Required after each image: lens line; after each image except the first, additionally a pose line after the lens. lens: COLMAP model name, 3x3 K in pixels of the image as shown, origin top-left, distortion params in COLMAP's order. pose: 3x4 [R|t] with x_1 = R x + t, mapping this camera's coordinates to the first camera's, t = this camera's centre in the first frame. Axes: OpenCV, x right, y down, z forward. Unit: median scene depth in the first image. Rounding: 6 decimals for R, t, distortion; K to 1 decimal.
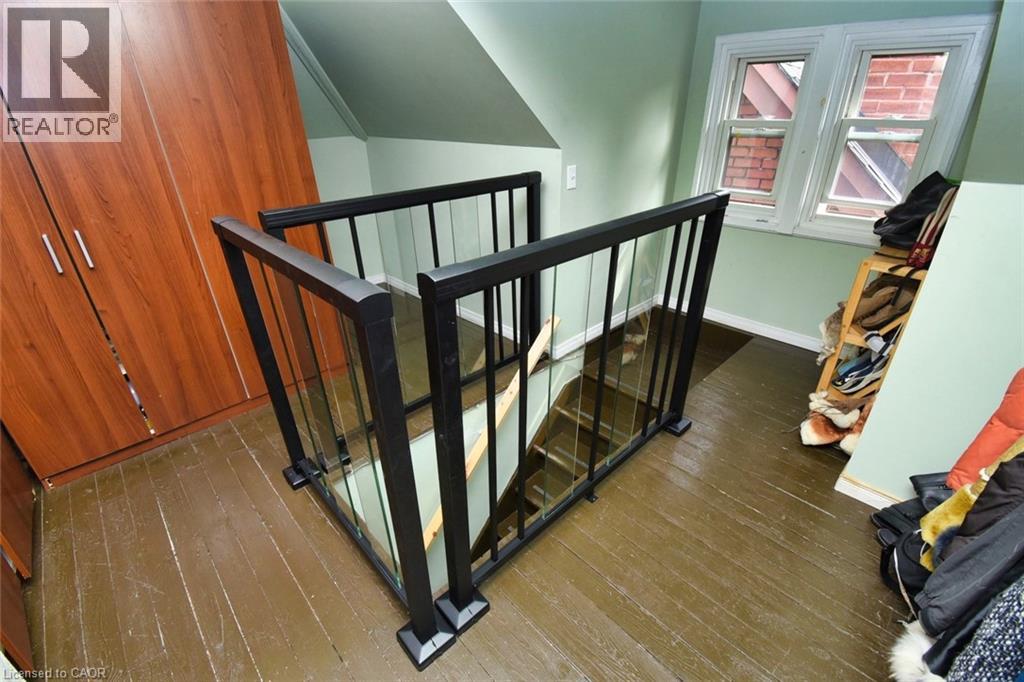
lens RADIAL K [[454.2, 0, 508.8], [0, 454.2, 340.6], [0, 0, 1]] dist [0.020755, -0.025049]
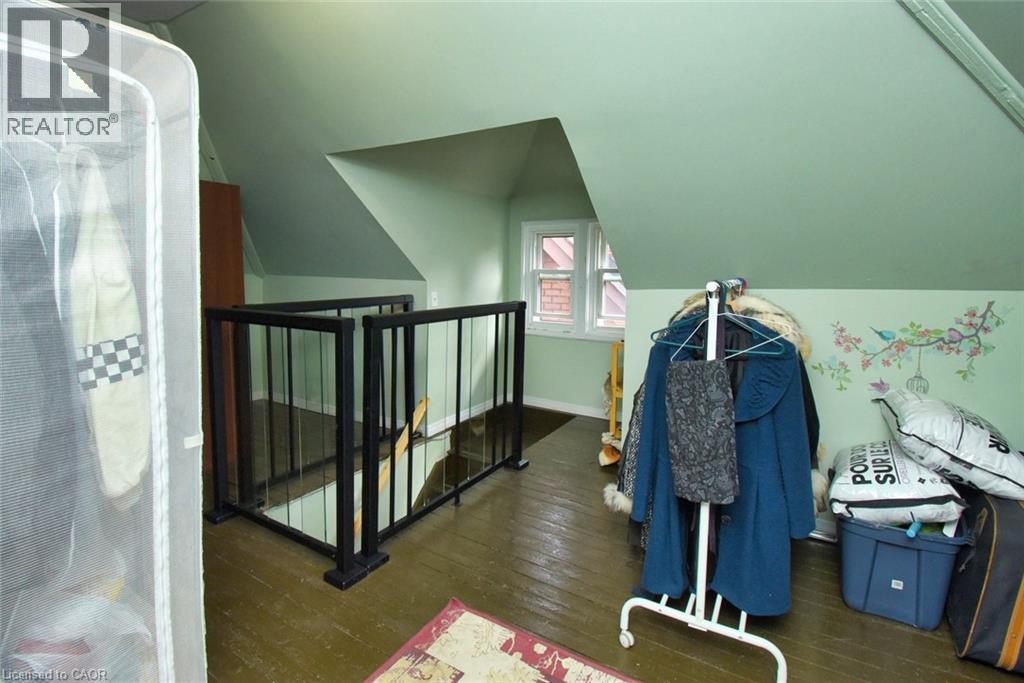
lens RADIAL K [[454.2, 0, 508.8], [0, 454.2, 341.1], [0, 0, 1]] dist [0.020755, -0.025049]
pose [[0.956974, -0.017617, 0.289640, -0.053102], [0.103248, 0.953506, -0.283138, 0.196250], [-0.271185, 0.300860, 0.914299, -0.335576]]
